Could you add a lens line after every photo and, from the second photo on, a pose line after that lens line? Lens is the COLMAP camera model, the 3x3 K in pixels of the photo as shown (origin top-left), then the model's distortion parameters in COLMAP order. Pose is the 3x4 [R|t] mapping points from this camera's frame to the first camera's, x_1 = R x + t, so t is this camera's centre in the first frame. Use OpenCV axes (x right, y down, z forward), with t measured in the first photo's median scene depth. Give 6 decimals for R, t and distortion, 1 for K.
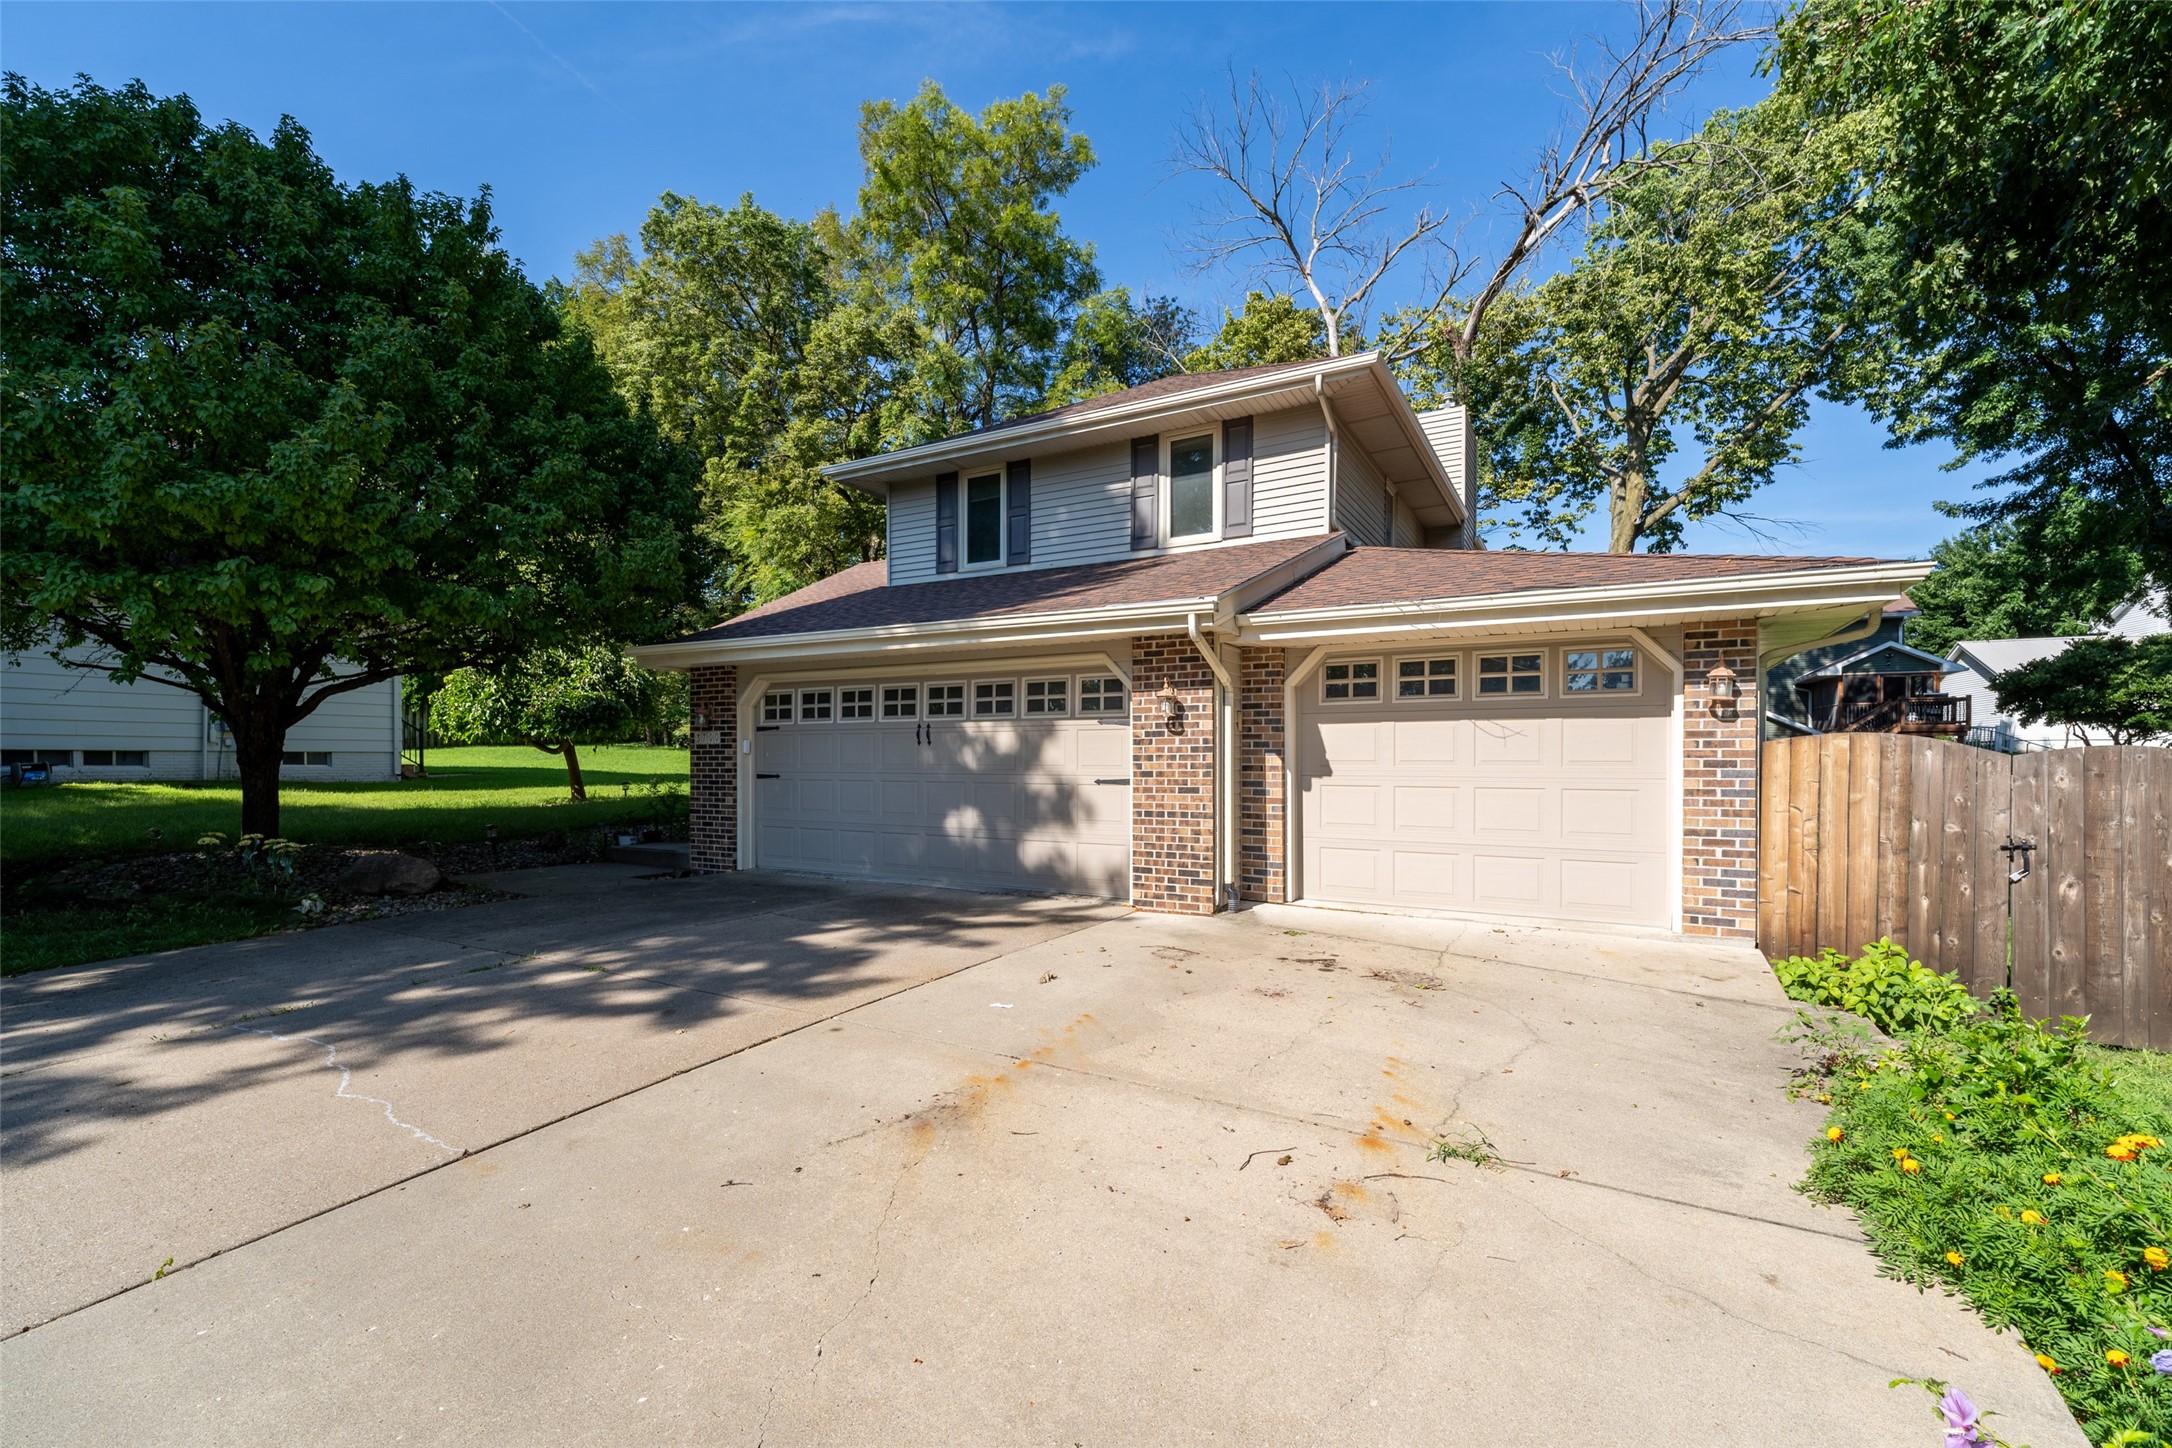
lens RADIAL K [[891.5, 0, 1086.0], [0, 891.5, 724.0], [0, 0, 1]] dist [0.010214, -0.000244]
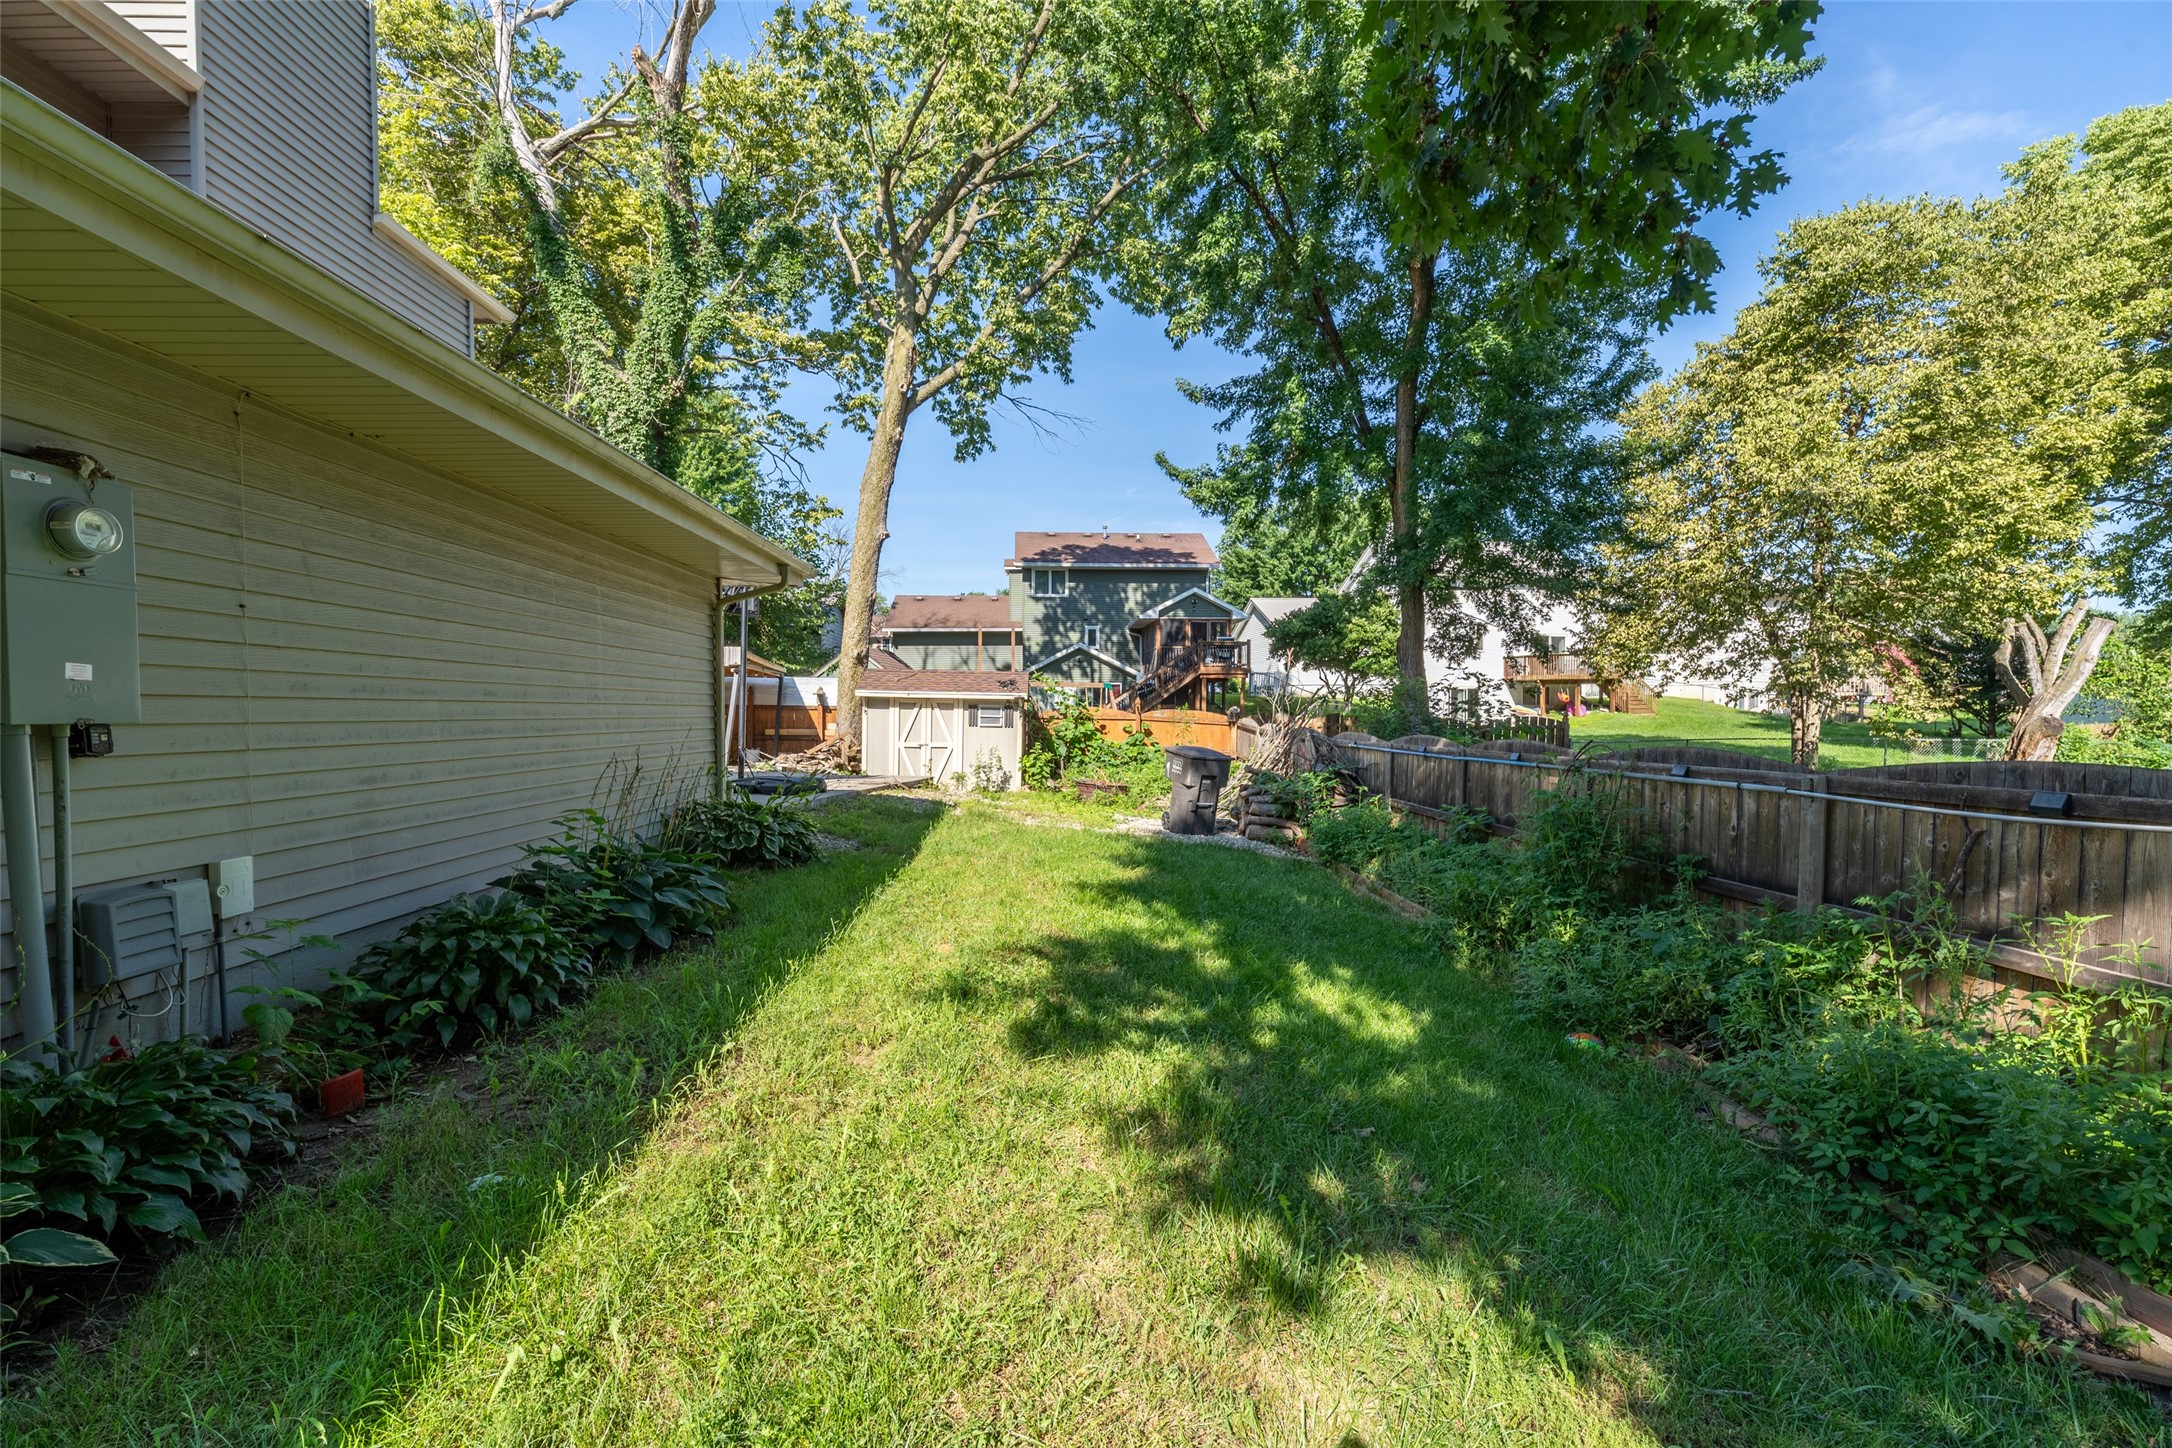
lens RADIAL K [[906.5, 0, 1081.2], [0, 906.5, 706.0], [0, 0, 1]] dist [0.026158, -0.017659]
pose [[0.848183, -0.023613, 0.529177, 0.226253], [0.012566, 0.999622, 0.024463, 0.015776], [-0.529555, -0.014100, 0.848158, 0.181570]]
